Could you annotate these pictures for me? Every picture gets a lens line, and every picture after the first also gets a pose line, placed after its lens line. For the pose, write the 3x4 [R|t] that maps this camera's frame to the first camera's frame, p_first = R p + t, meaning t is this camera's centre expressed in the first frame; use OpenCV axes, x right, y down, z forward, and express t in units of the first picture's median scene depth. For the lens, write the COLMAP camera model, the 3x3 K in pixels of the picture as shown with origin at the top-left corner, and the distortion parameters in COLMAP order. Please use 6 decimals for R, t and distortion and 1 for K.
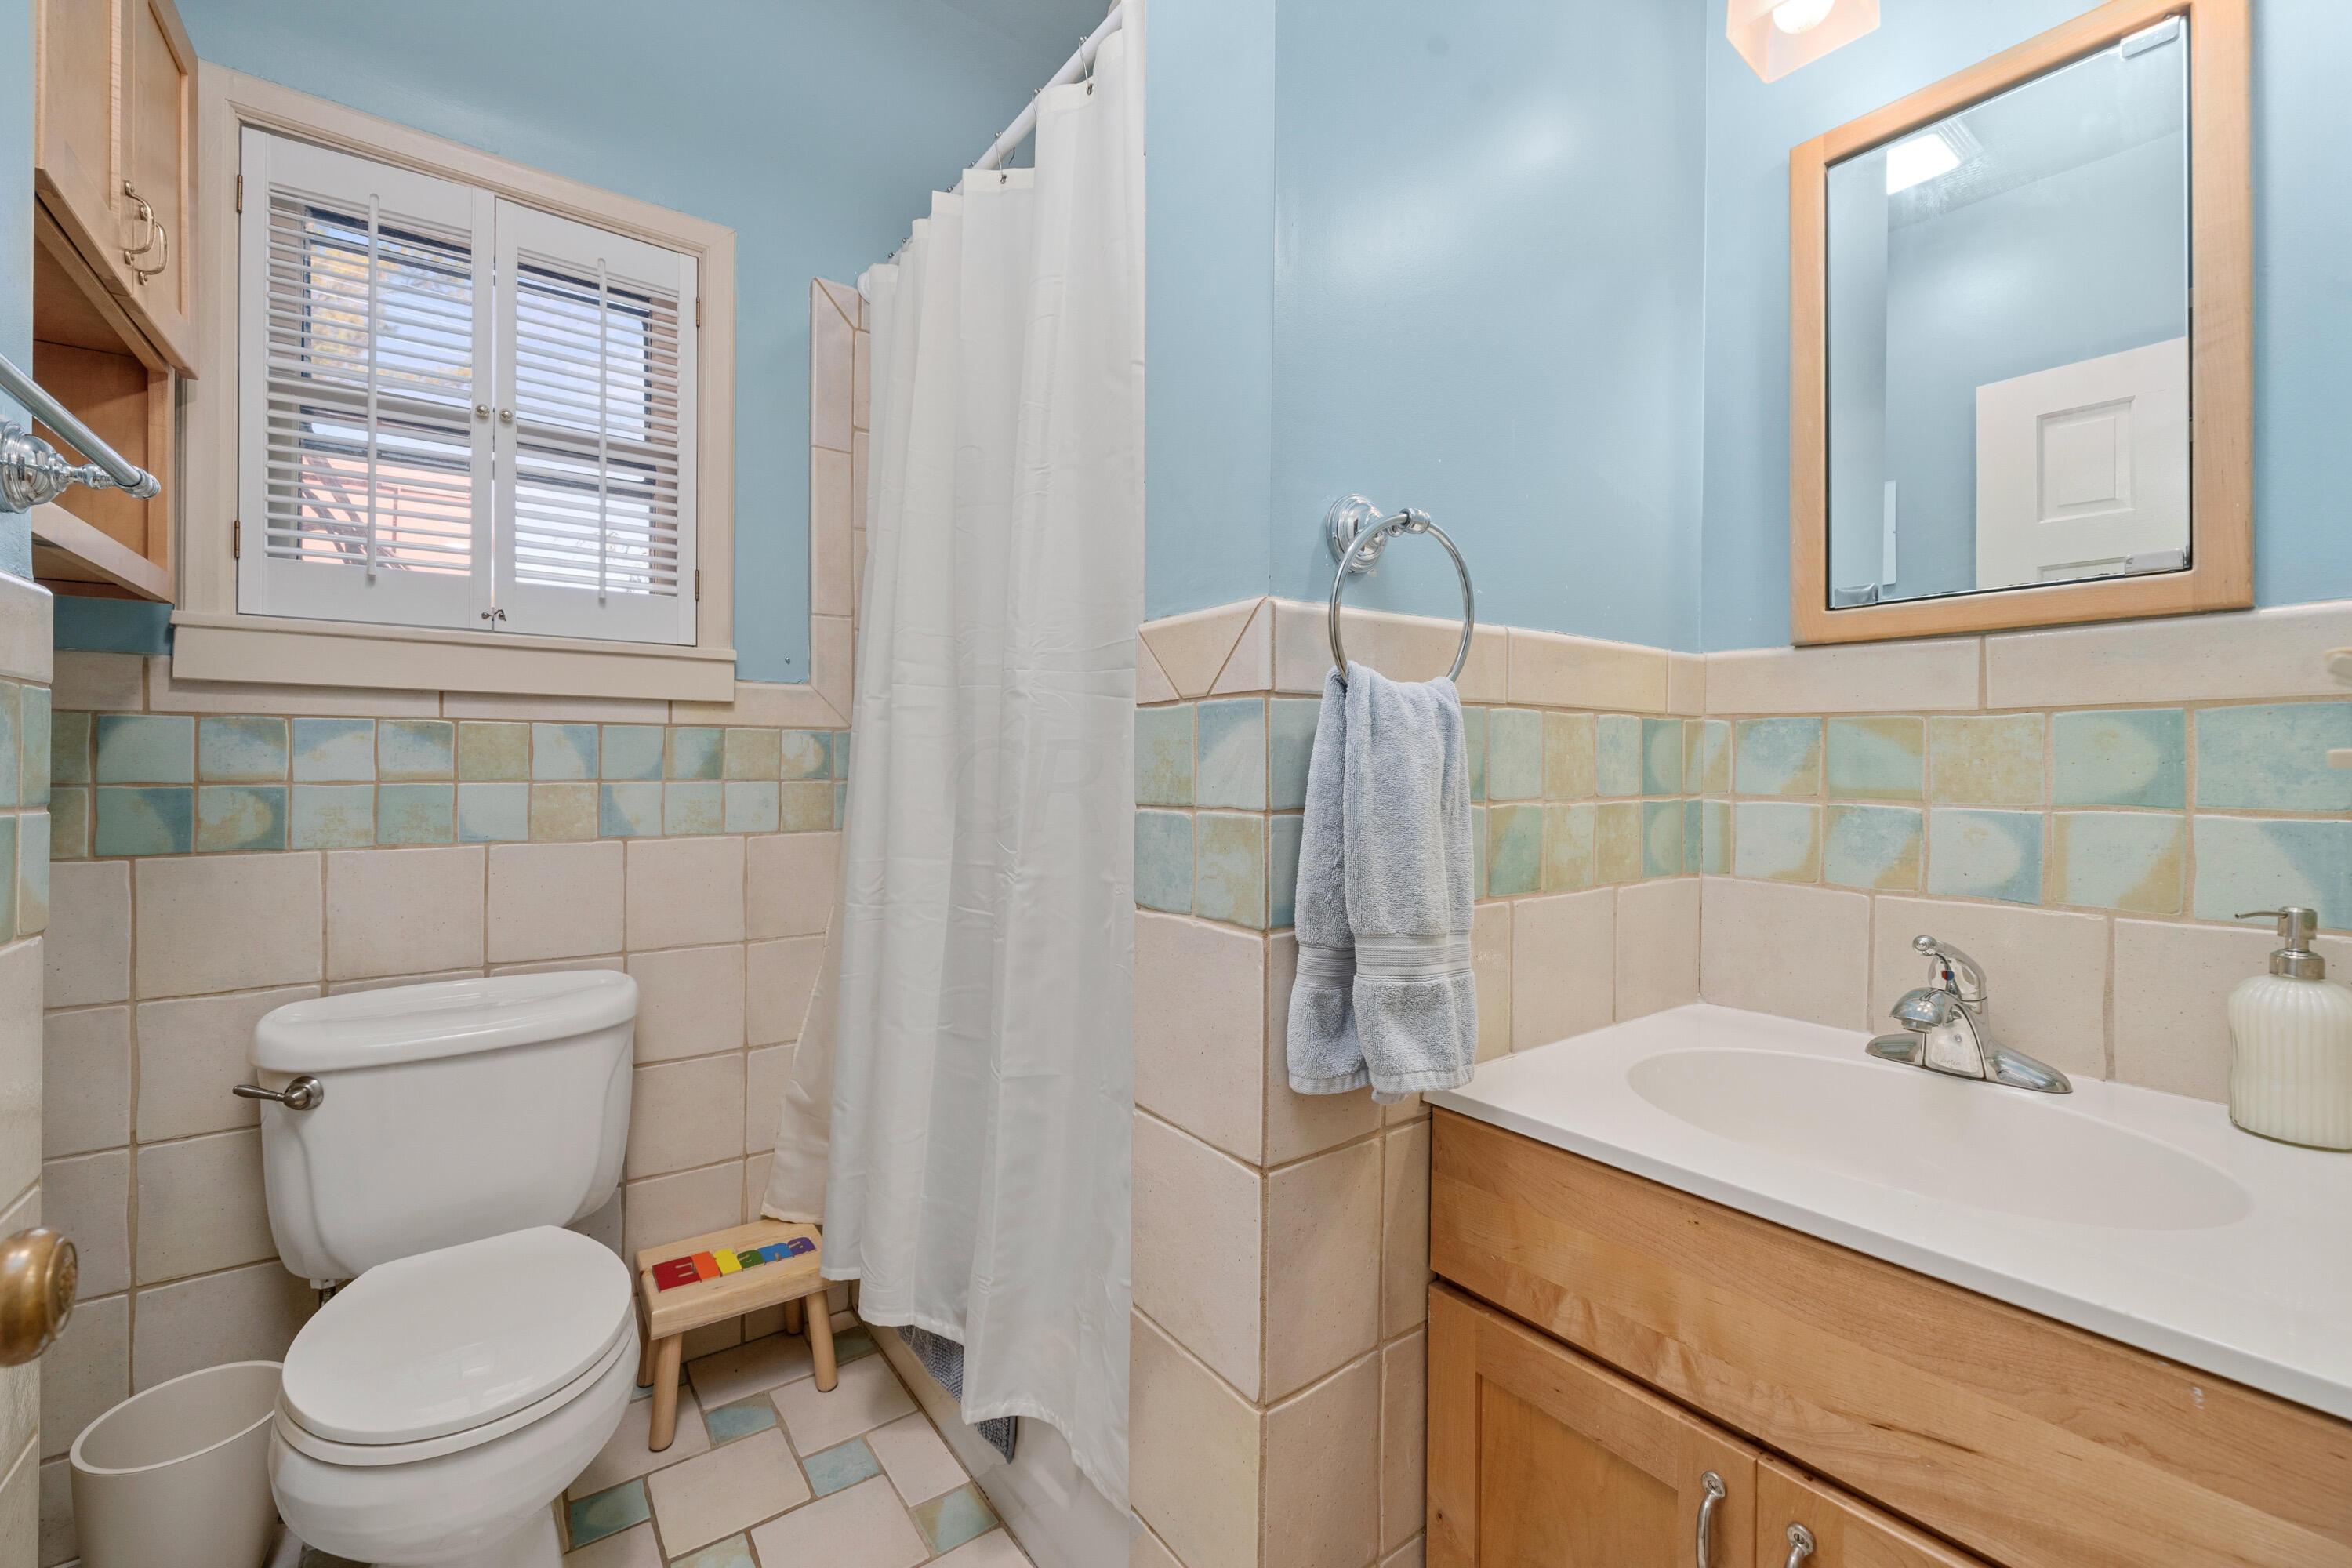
lens RADIAL K [[970.8, 0, 1175.1], [0, 970.8, 768.0], [0, 0, 1]] dist [-0.002447, -0.000153]
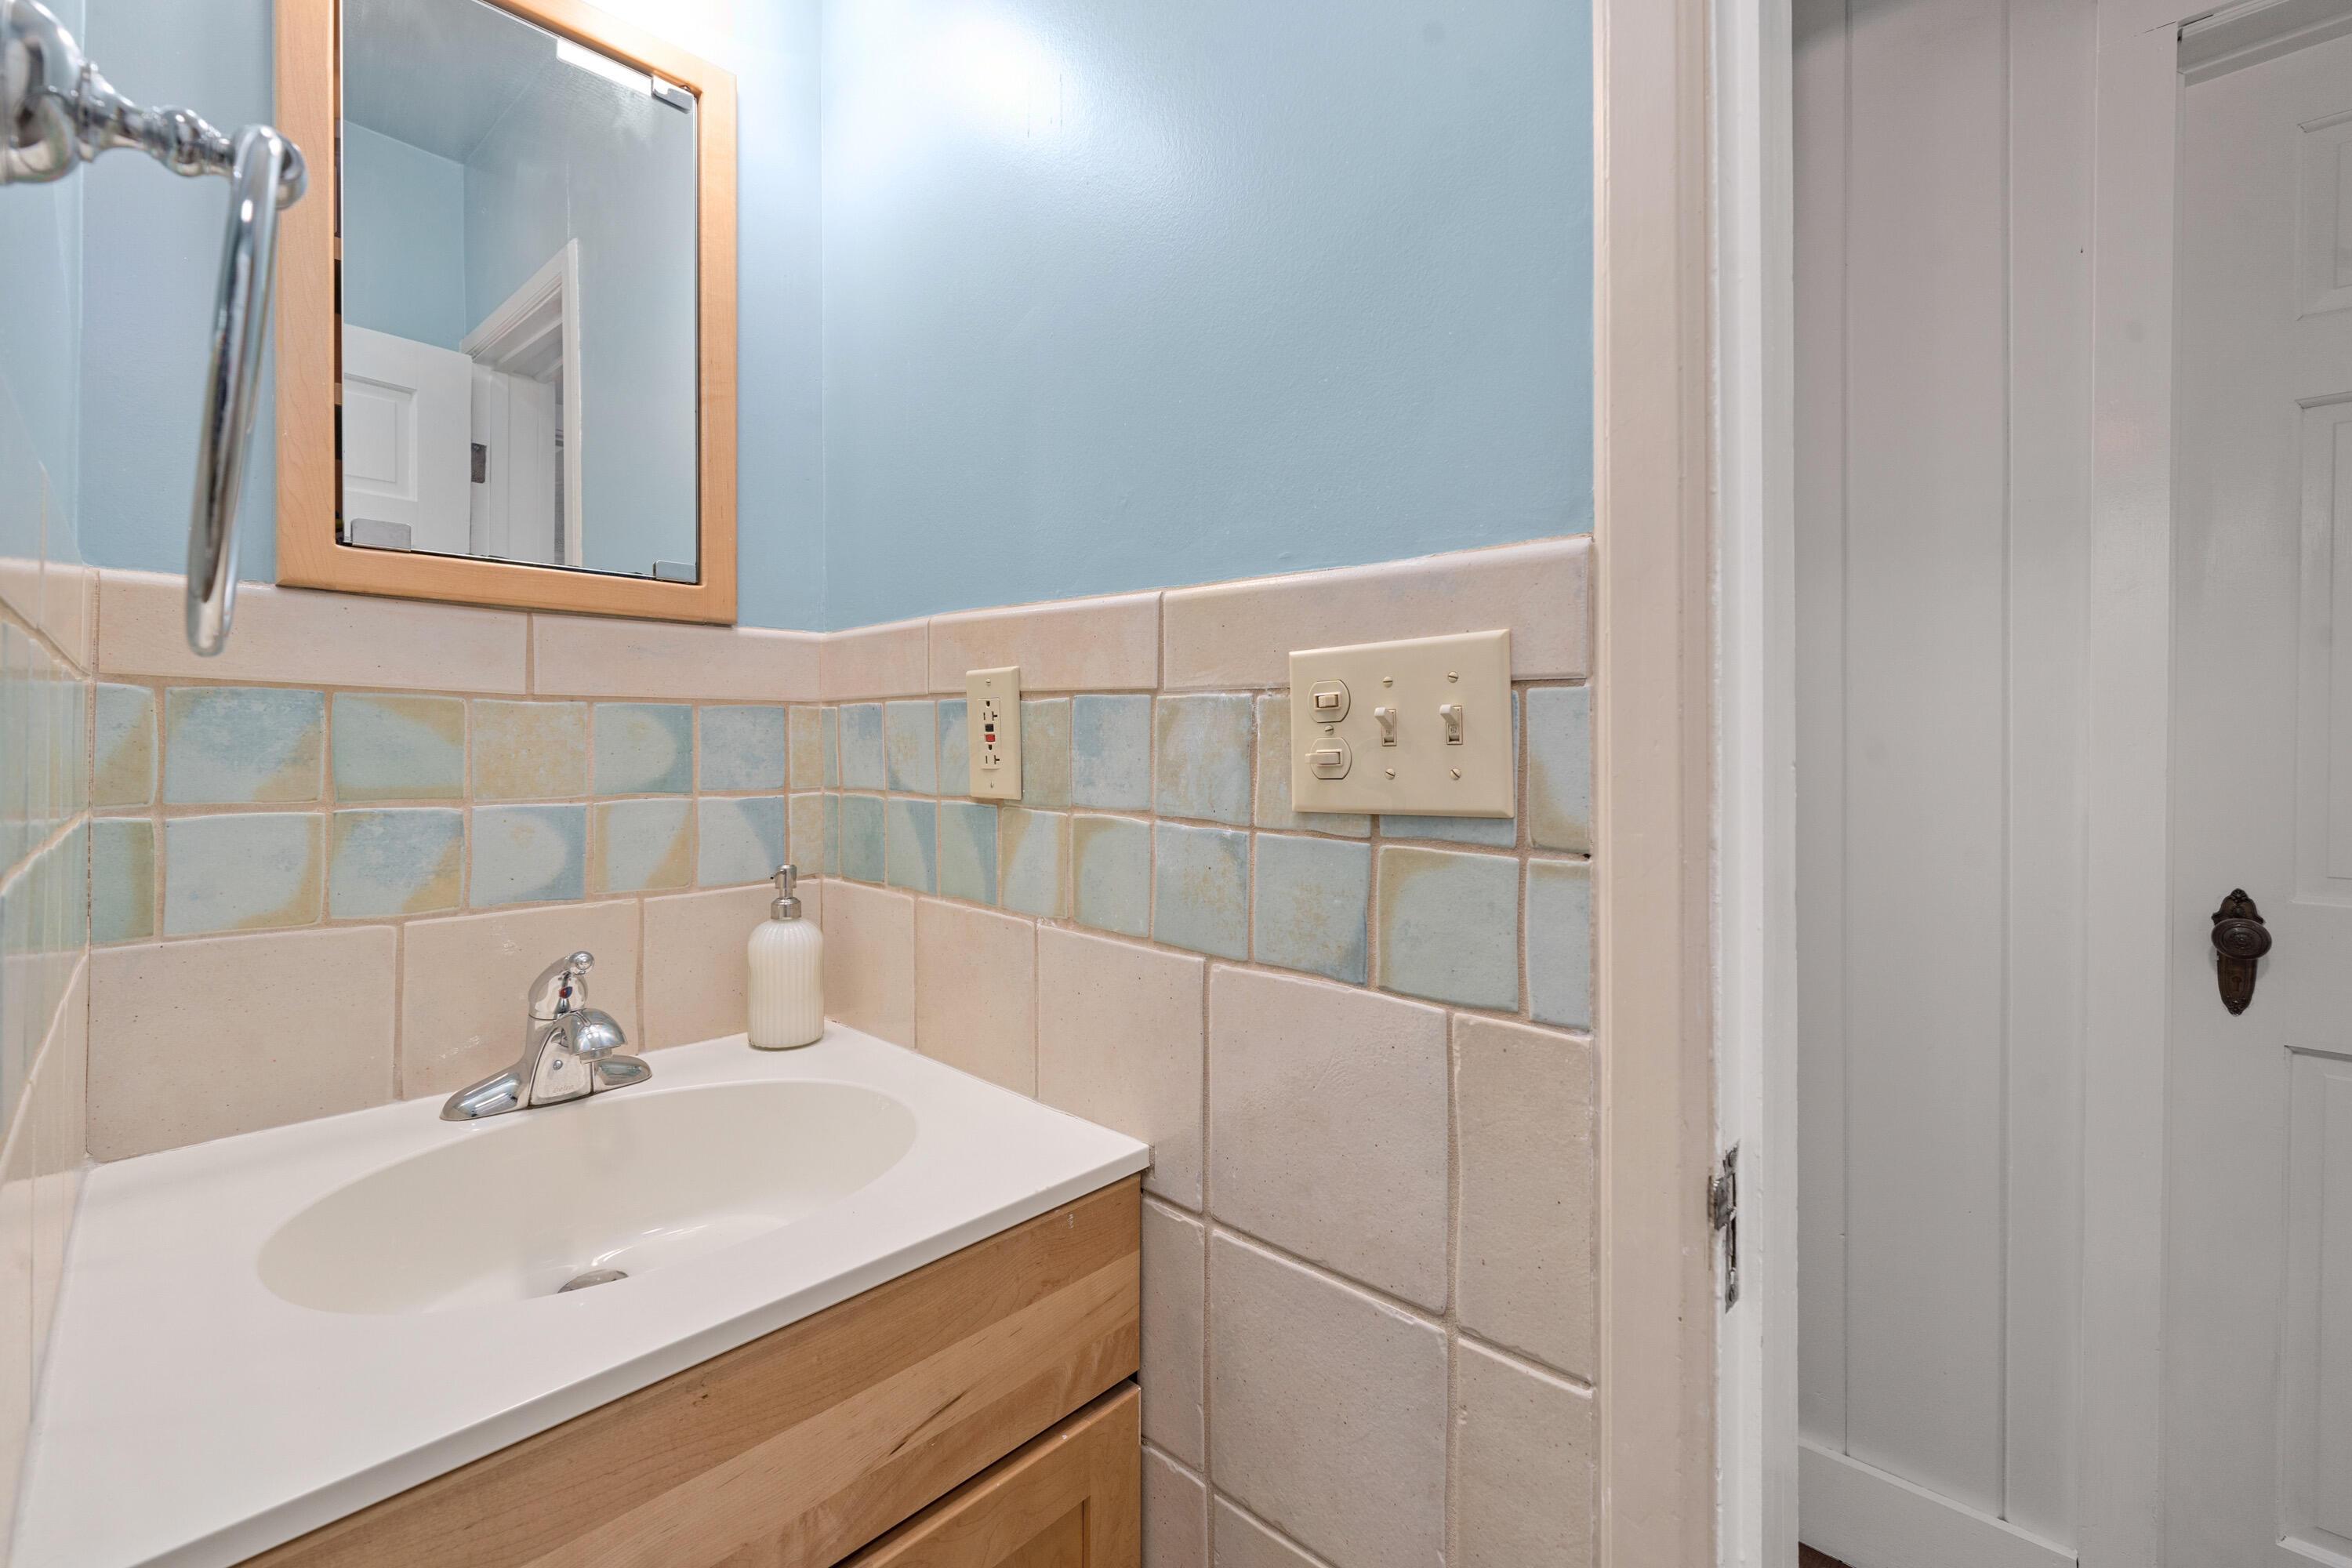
lens RADIAL K [[970.8, 0, 1177.2], [0, 970.8, 753.2], [0, 0, 1]] dist [-0.002447, -0.000153]
pose [[-0.161221, -0.008516, 0.986882, -0.165591], [0.003951, 0.999949, 0.009274, -0.011789], [-0.986910, 0.005395, -0.161179, 0.561109]]
